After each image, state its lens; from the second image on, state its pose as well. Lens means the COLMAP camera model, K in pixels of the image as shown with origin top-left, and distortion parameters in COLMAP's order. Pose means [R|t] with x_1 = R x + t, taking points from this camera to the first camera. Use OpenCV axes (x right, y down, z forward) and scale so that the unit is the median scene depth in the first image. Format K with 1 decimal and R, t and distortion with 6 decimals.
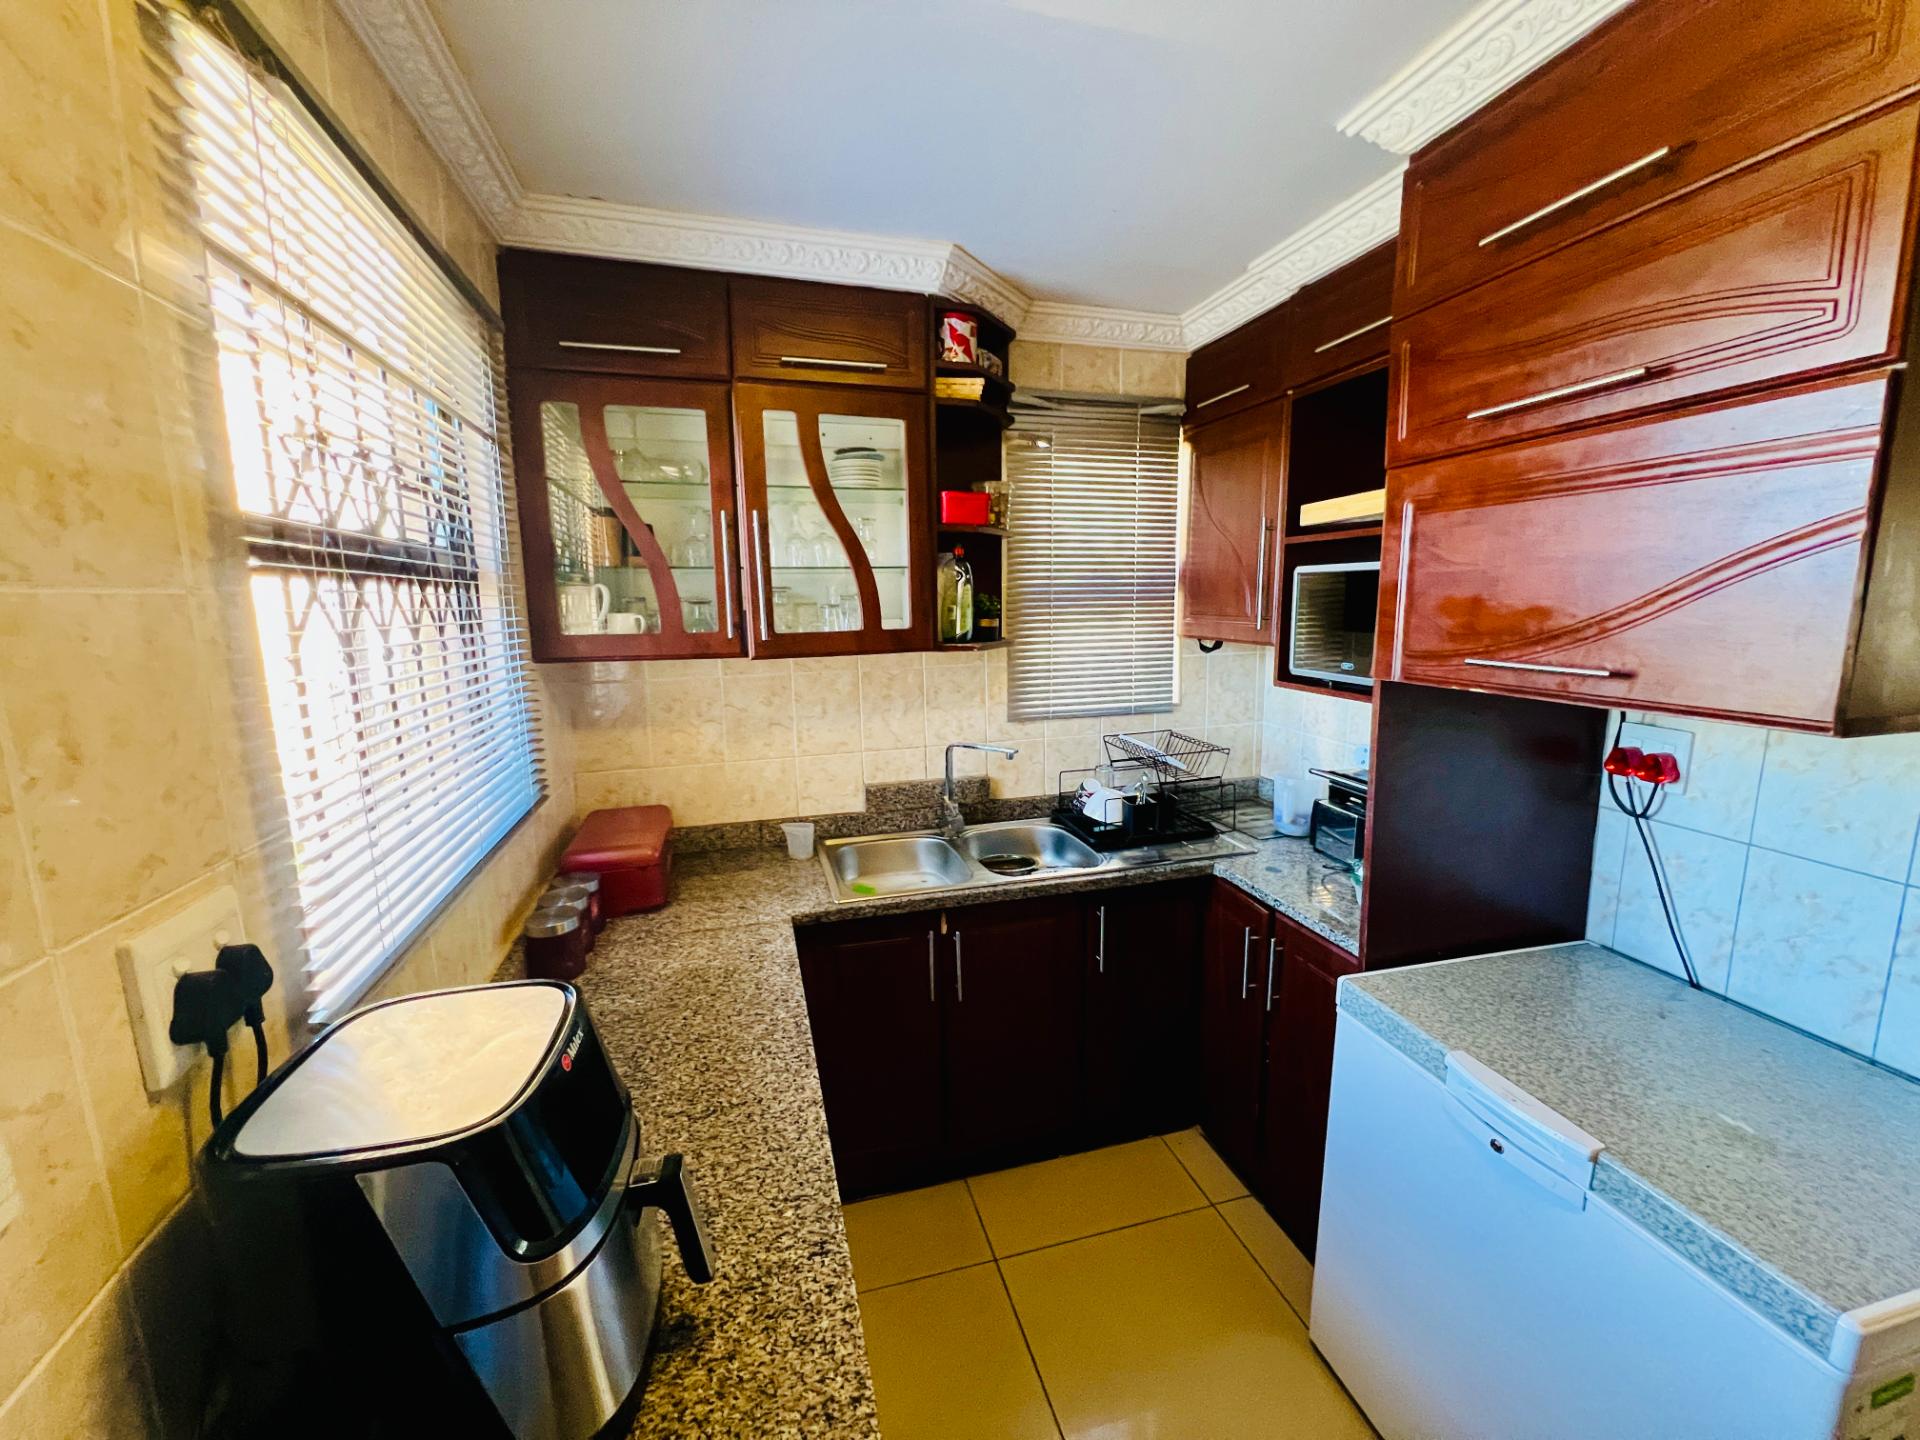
lens RADIAL K [[767.9, 0, 955.7], [0, 767.9, 715.2], [0, 0, 1]] dist [-0.002905, 0.000602]
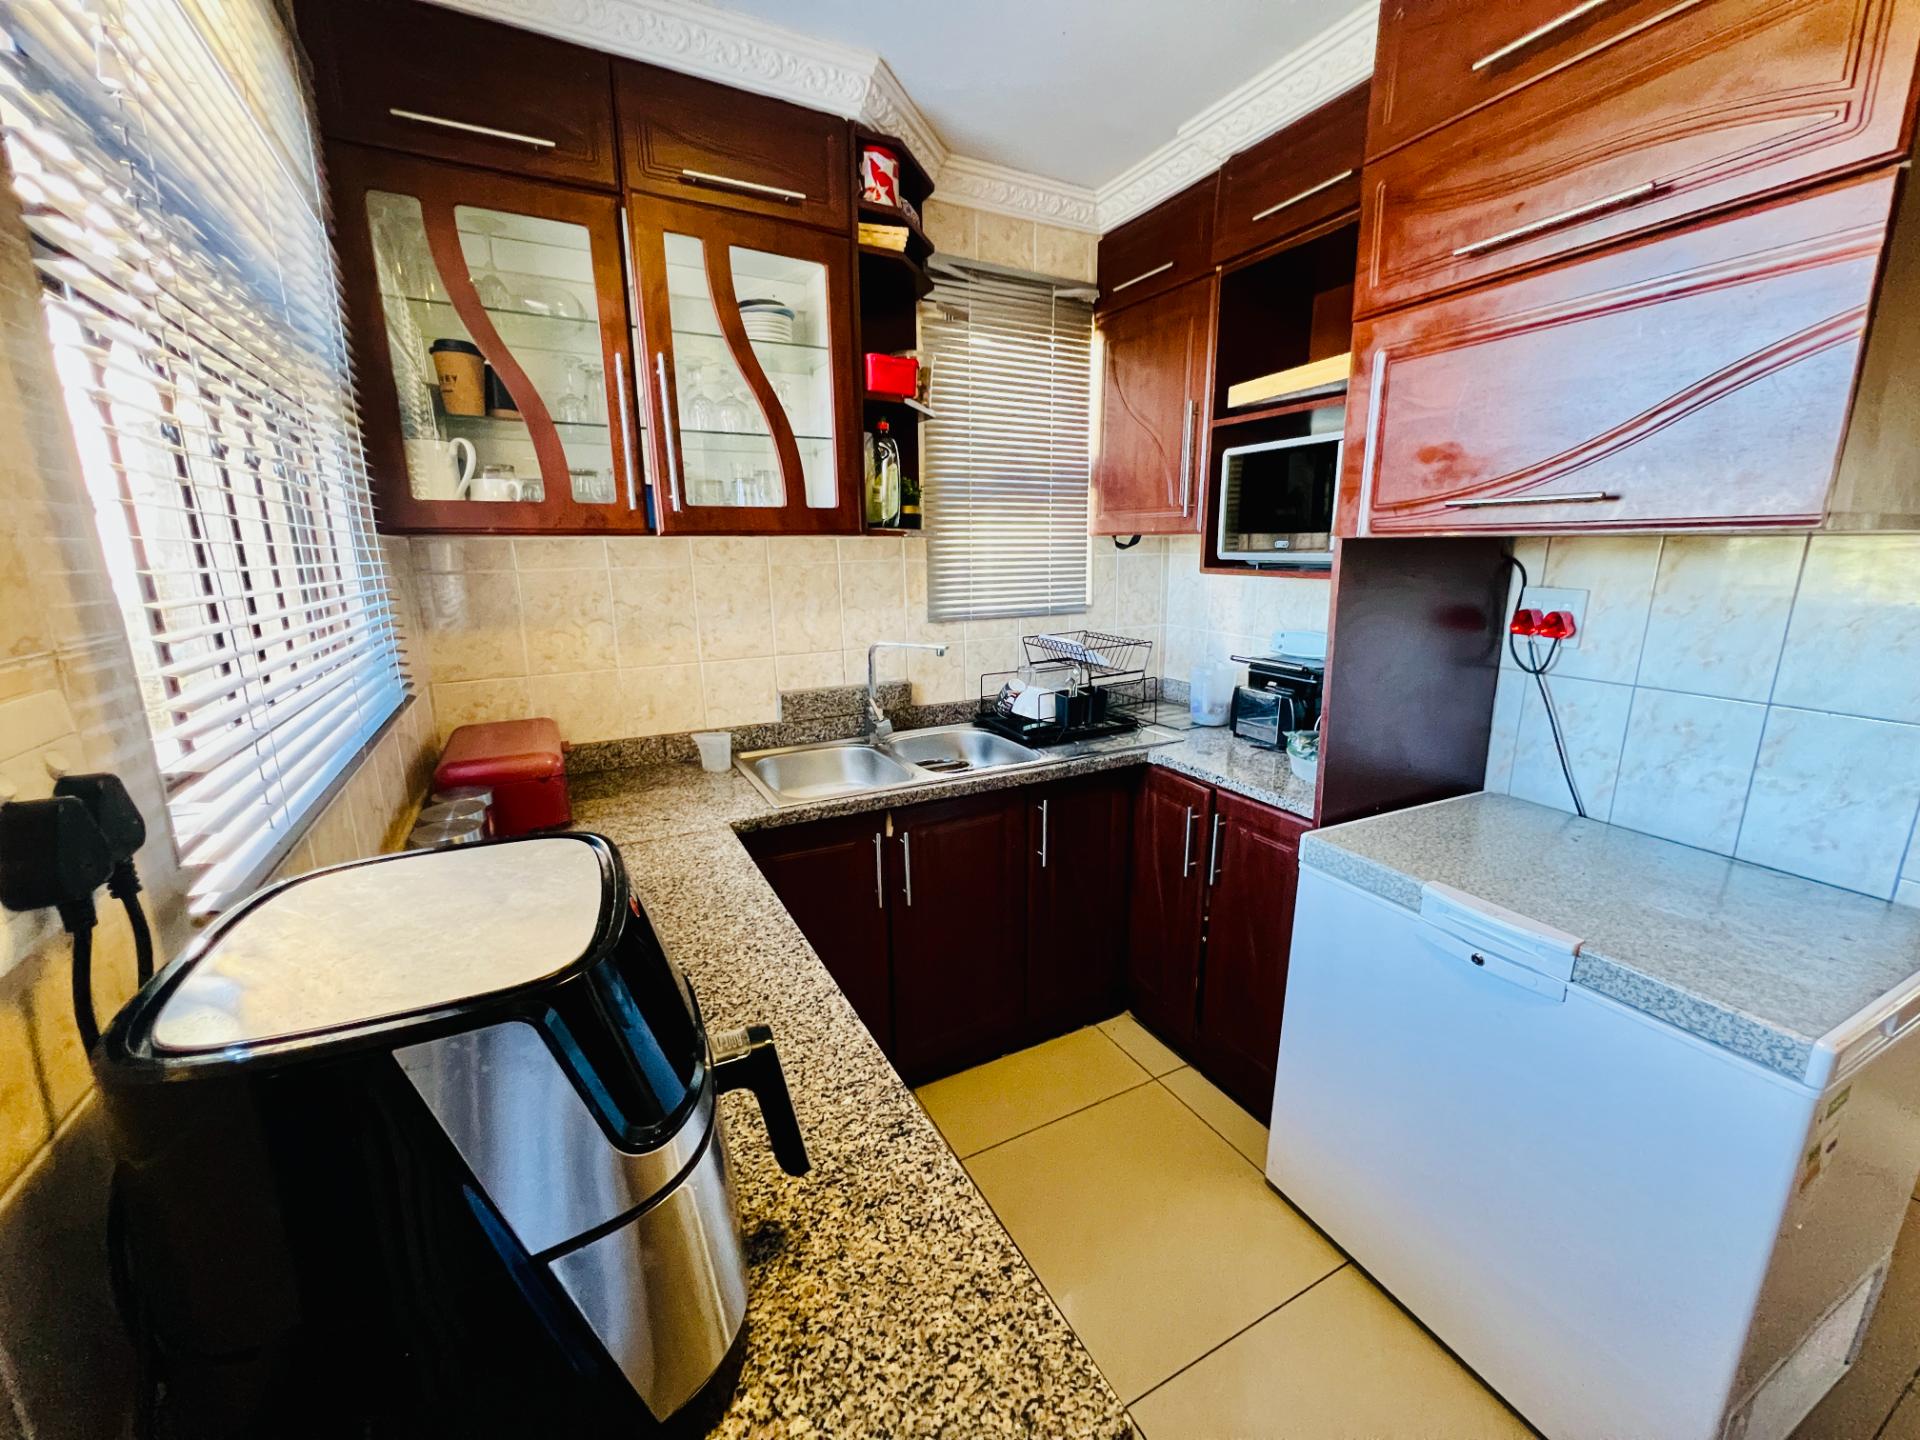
lens RADIAL K [[767.9, 0, 956.7], [0, 767.9, 716.2], [0, 0, 1]] dist [-0.002905, 0.000602]
pose [[0.977791, -0.041899, 0.205354, -0.151625], [0.029220, 0.997497, 0.064390, 0.100253], [-0.207537, -0.056960, 0.976567, 0.095868]]
